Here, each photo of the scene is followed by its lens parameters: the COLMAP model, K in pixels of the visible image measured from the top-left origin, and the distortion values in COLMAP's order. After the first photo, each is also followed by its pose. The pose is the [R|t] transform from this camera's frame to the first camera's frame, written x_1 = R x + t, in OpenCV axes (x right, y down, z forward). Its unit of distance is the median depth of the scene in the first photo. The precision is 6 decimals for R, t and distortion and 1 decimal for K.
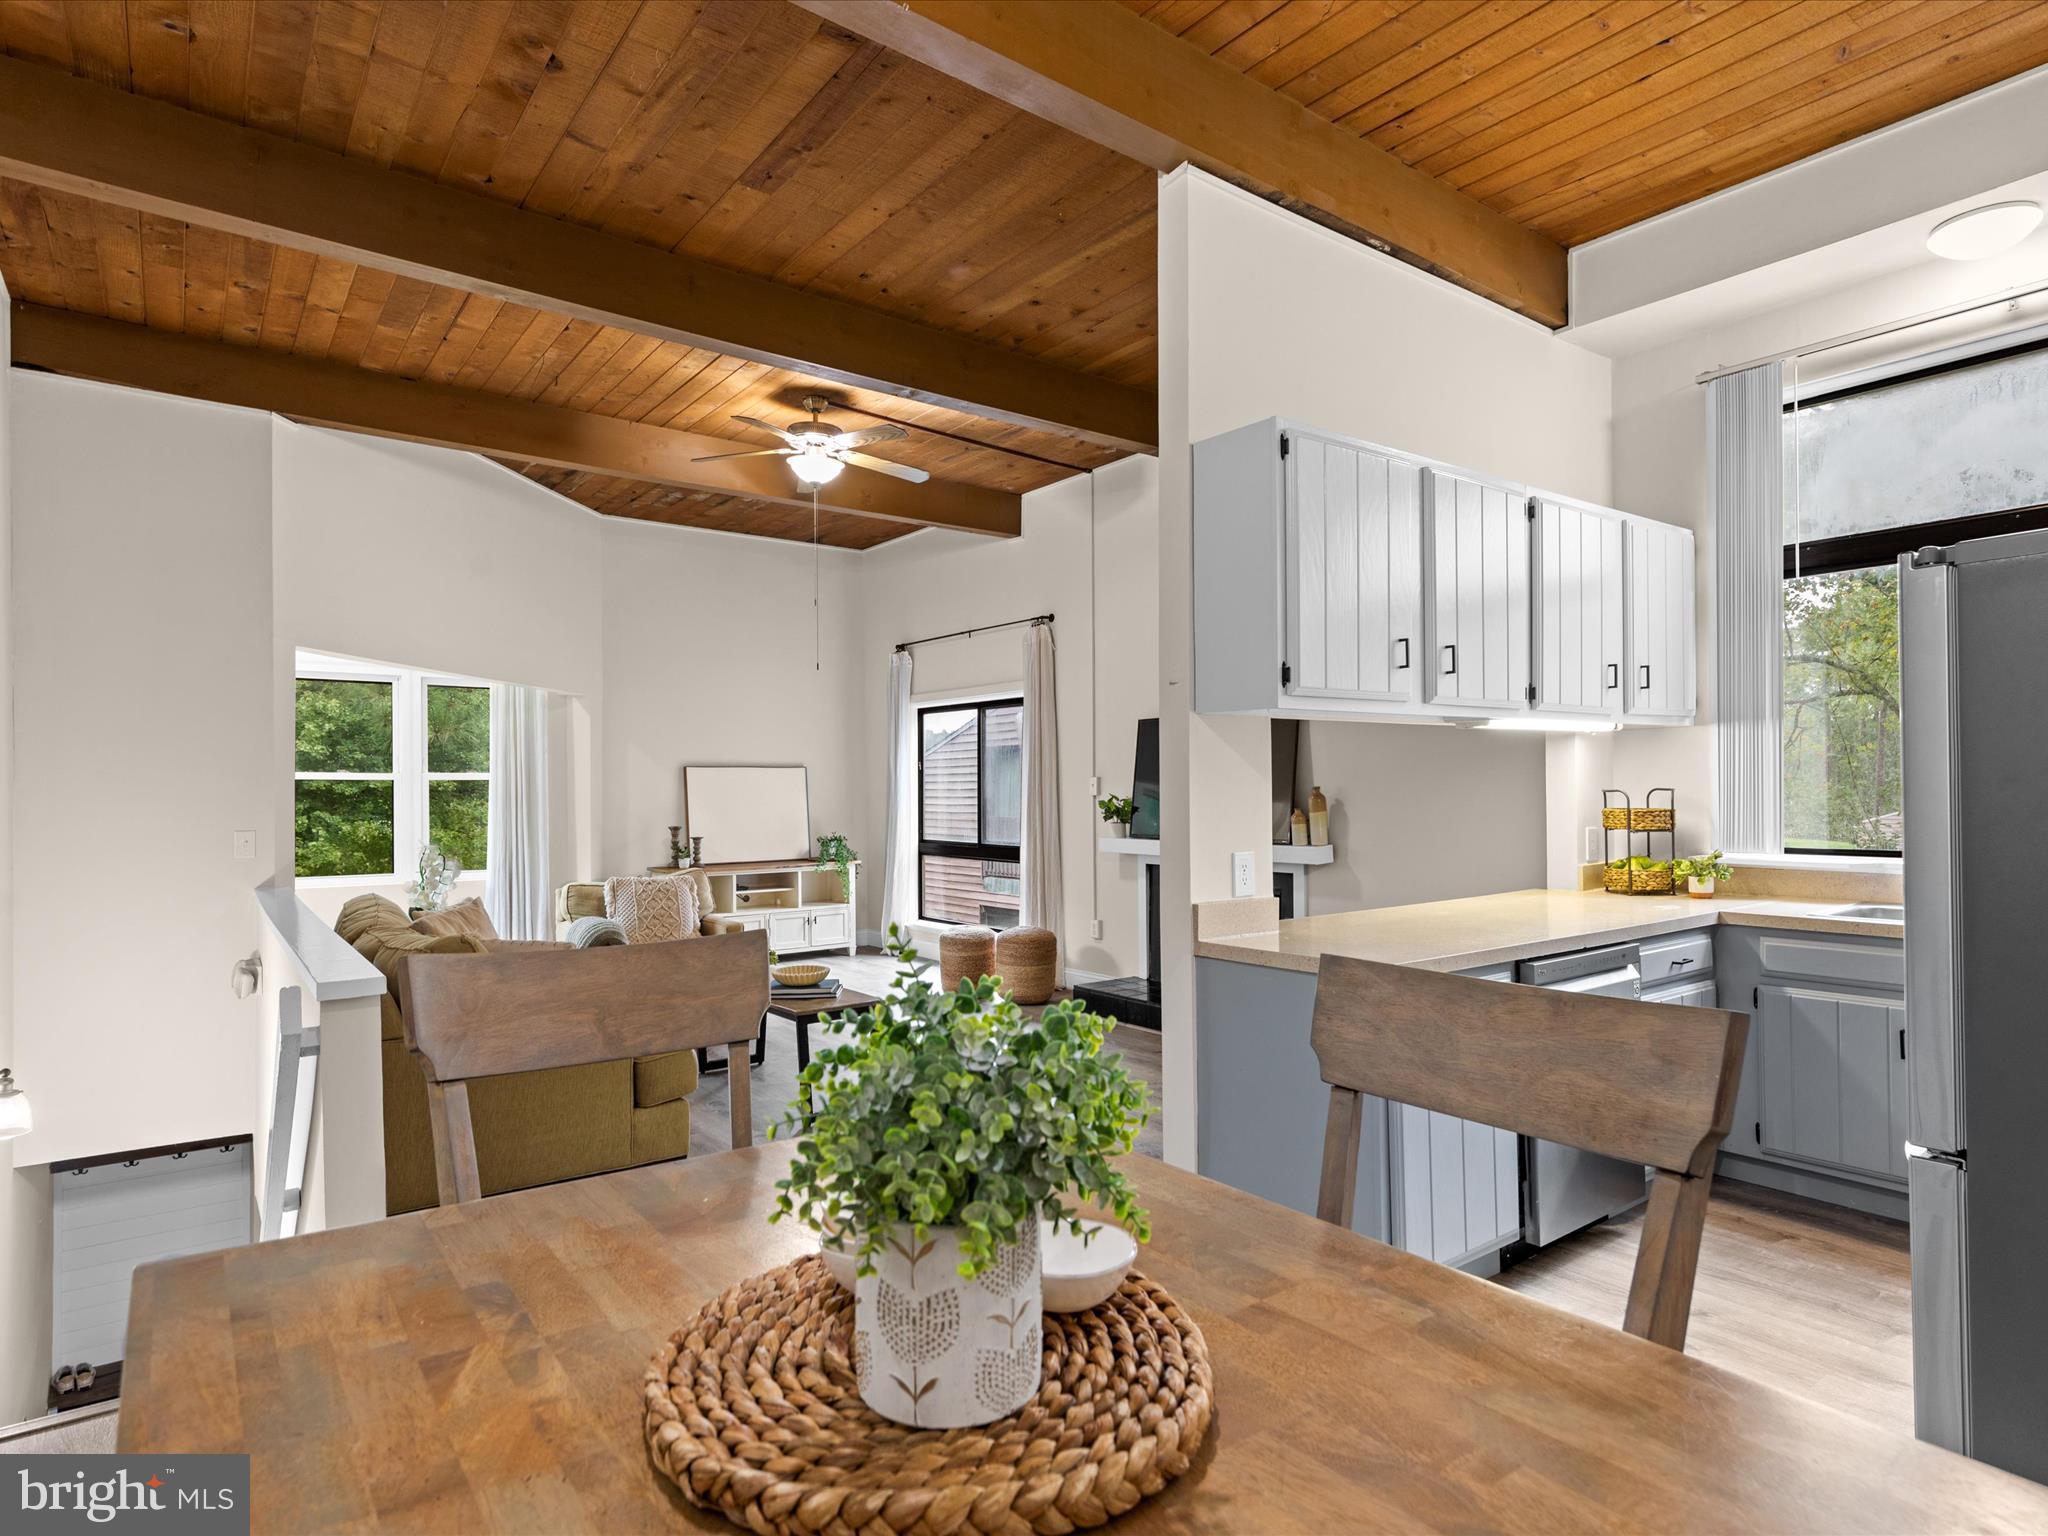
lens RADIAL K [[1149.9, 0, 1027.3], [0, 1149.9, 780.6], [0, 0, 1]] dist [-0.004439, -0.000481]
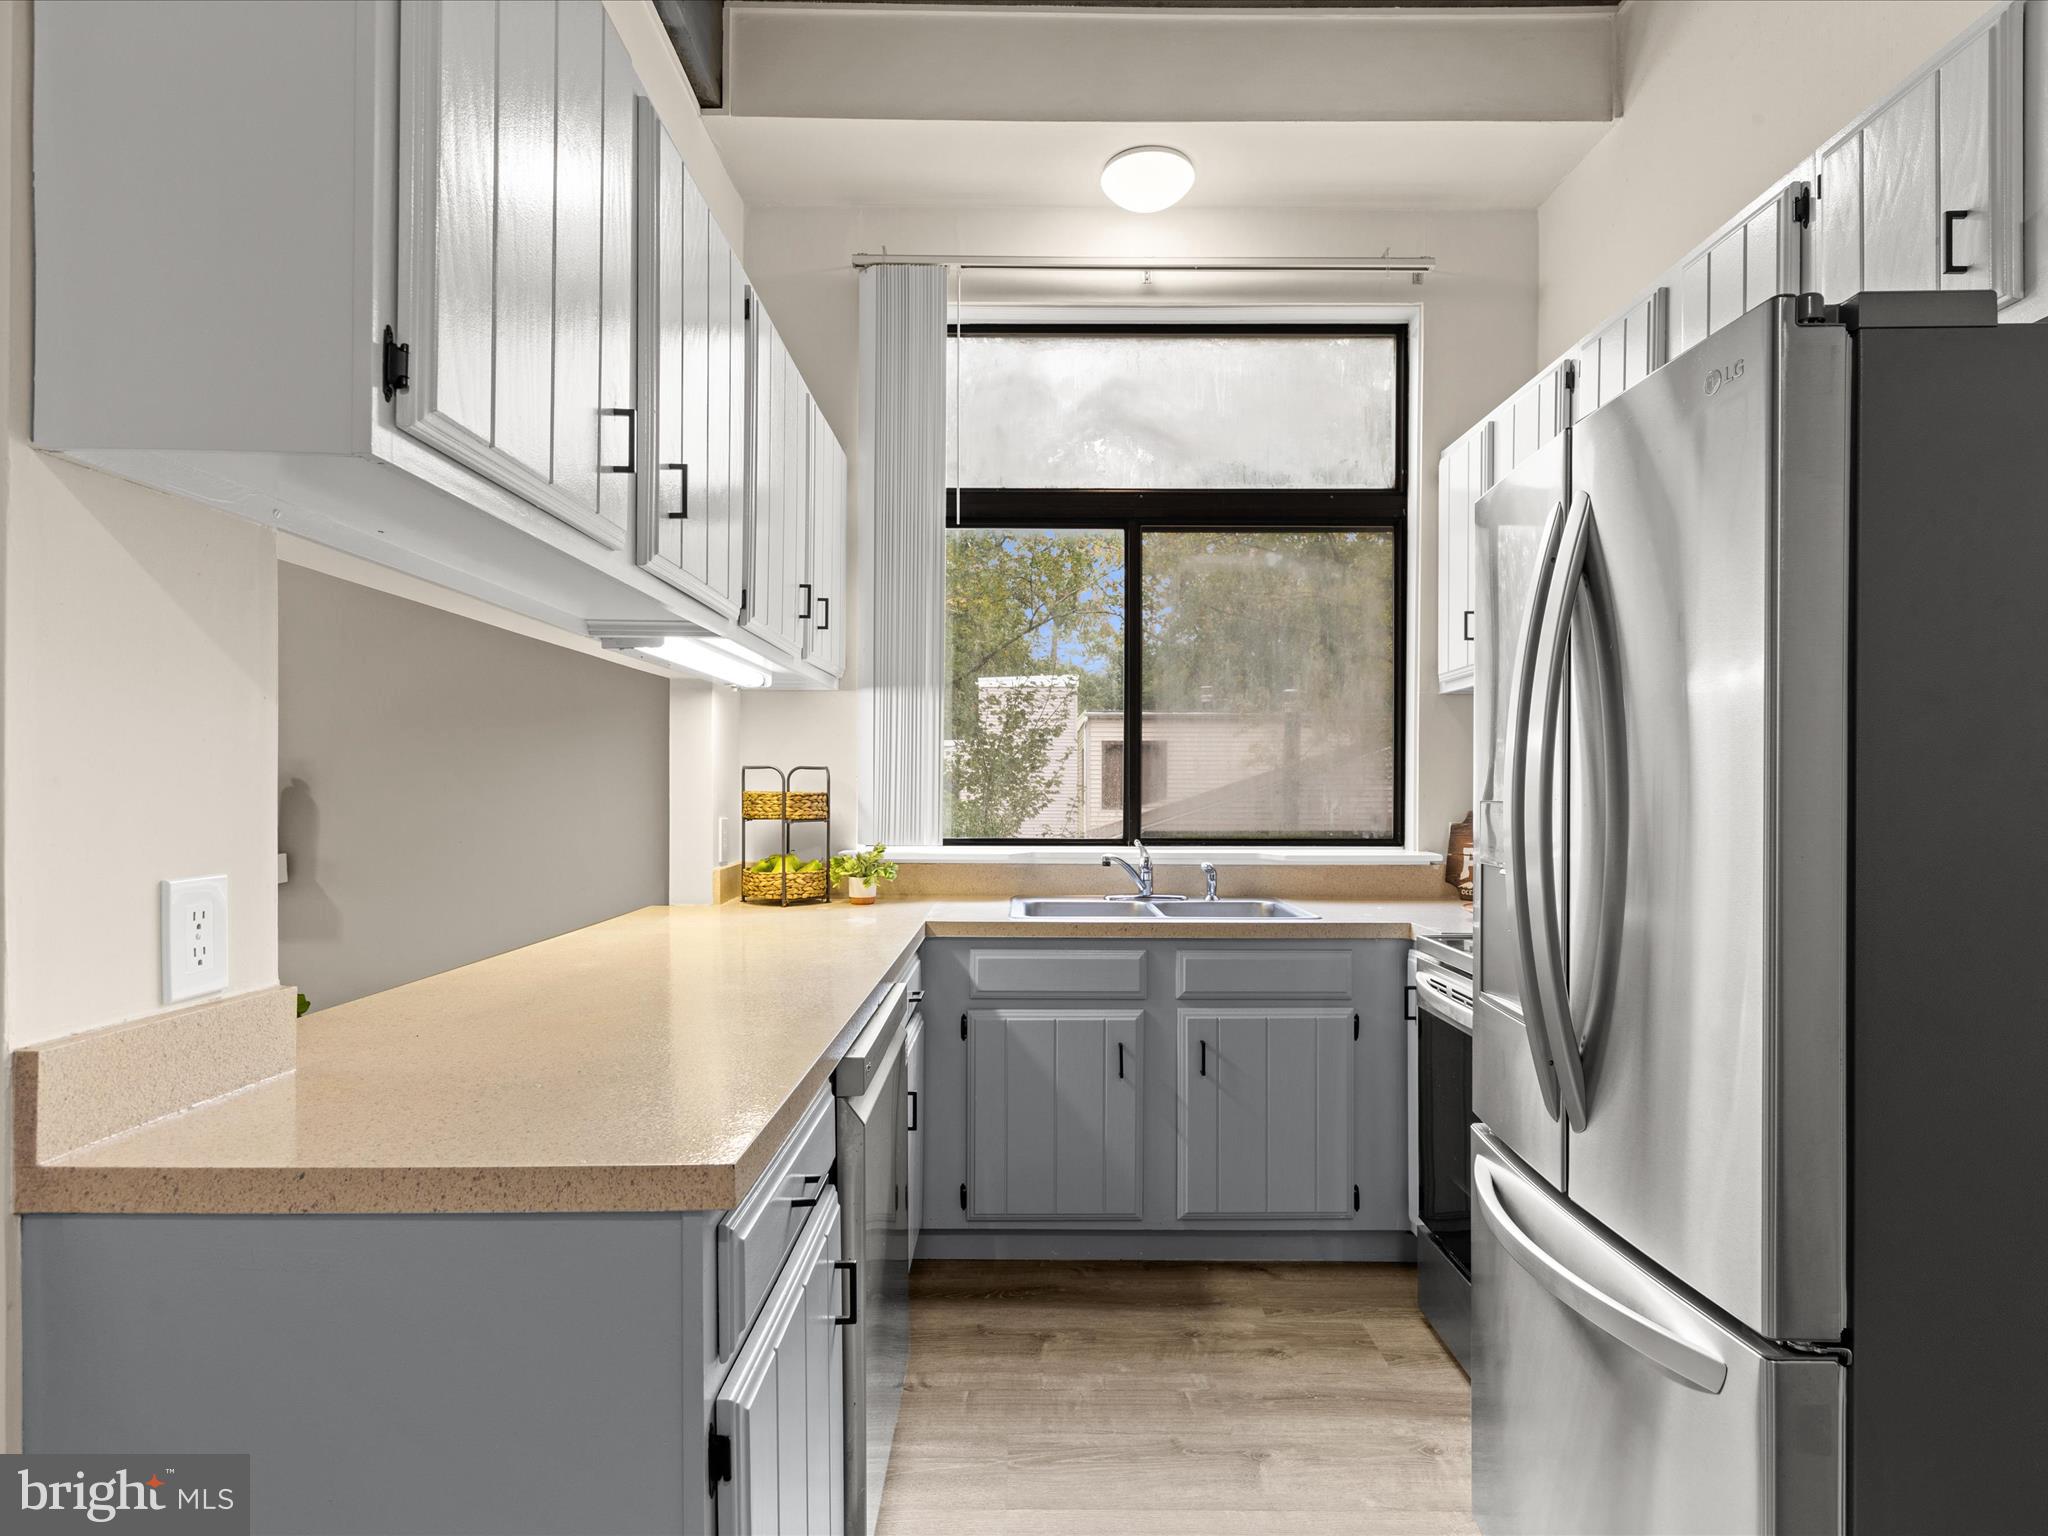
lens RADIAL K [[1047.8, 0, 1016.4], [0, 1047.8, 789.5], [0, 0, 1]] dist [0.001744, 0.000252]
pose [[0.587878, 0.016771, 0.808776, 0.059734], [-0.017604, 0.999814, -0.007937, 0.027025], [-0.808758, -0.009571, 0.588064, 0.493181]]
